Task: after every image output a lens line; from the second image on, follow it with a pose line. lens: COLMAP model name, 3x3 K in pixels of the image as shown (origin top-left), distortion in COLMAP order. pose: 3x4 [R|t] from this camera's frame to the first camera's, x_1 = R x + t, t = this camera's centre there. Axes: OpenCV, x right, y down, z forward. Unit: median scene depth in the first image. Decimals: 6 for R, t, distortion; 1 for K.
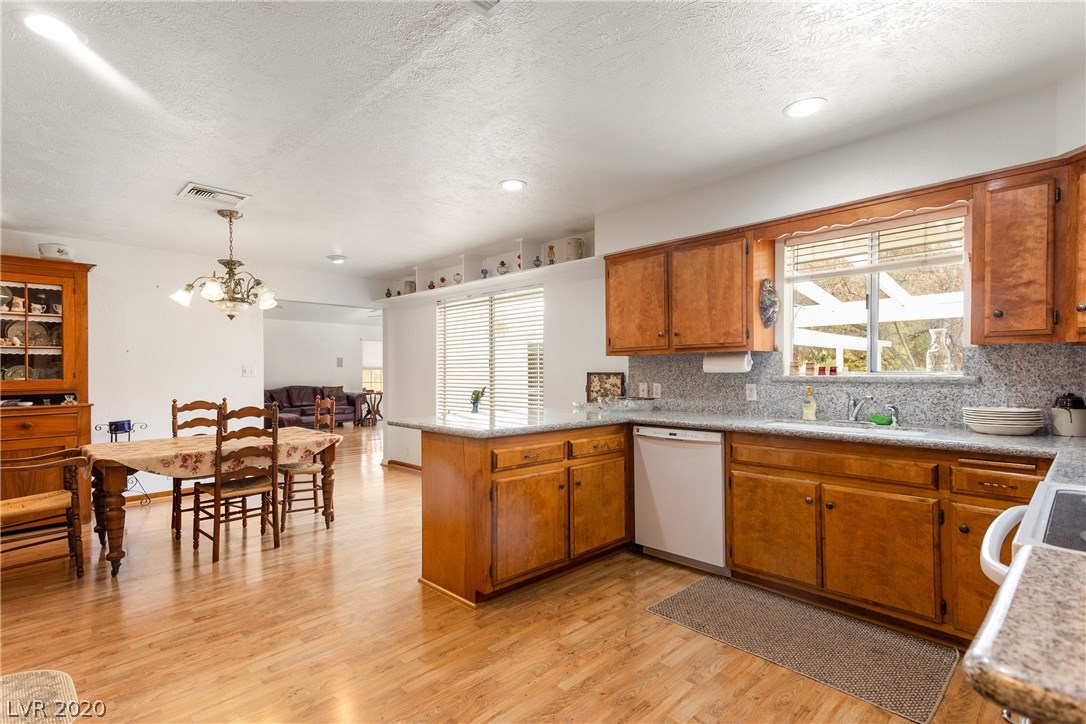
lens RADIAL K [[530.8, 0, 537.9], [0, 530.8, 369.9], [0, 0, 1]] dist [0.030024, 0.000573]
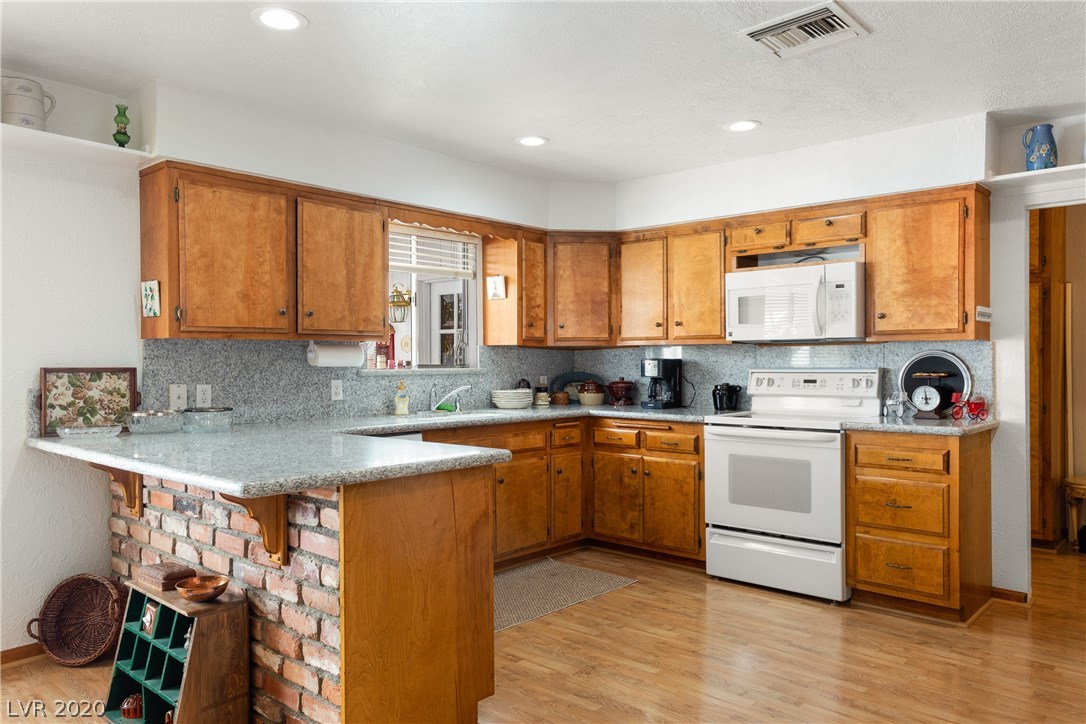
lens RADIAL K [[750.3, 0, 544.6], [0, 750.3, 353.5], [0, 0, 1]] dist [0.010621, 0.000144]
pose [[-0.071076, 0.016721, 0.997331, -0.855491], [0.002625, 0.999859, -0.016576, 0.005605], [-0.997467, 0.001440, -0.071110, 0.813482]]
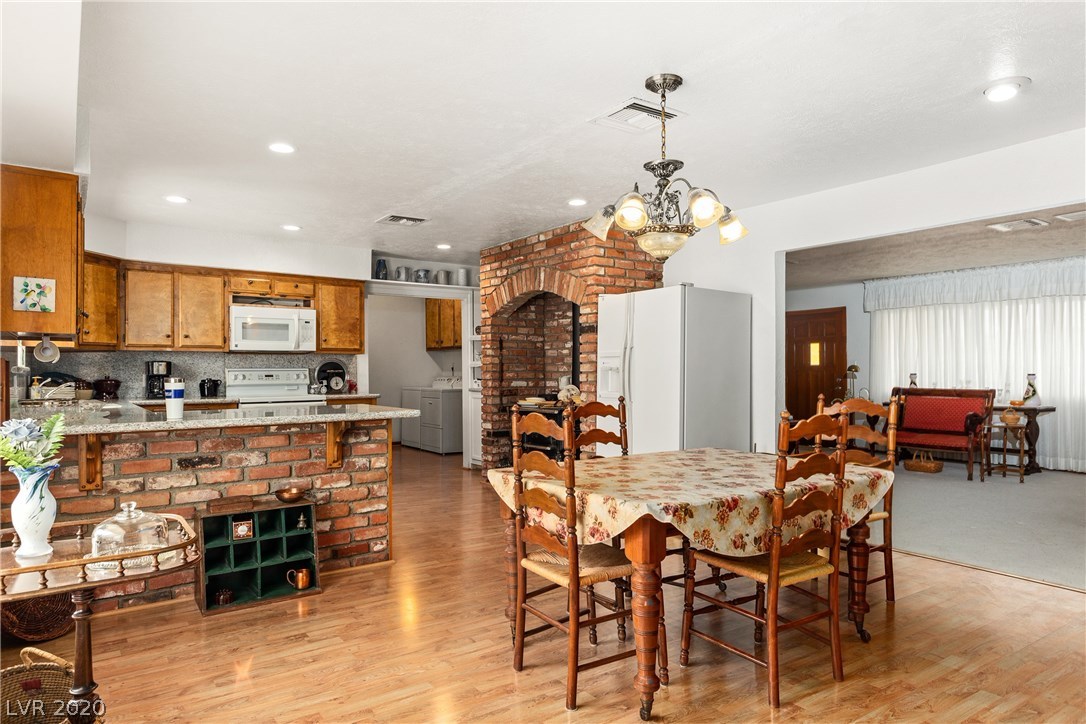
lens RADIAL K [[683.6, 0, 543.0], [0, 683.6, 362.0], [0, 0, 1]] dist [0.000927, 0.000229]
pose [[-0.989631, 0.009691, 0.143306, -0.652487], [0.007803, 0.999875, -0.013730, 0.026885], [-0.143421, -0.012469, -0.989583, 2.132406]]
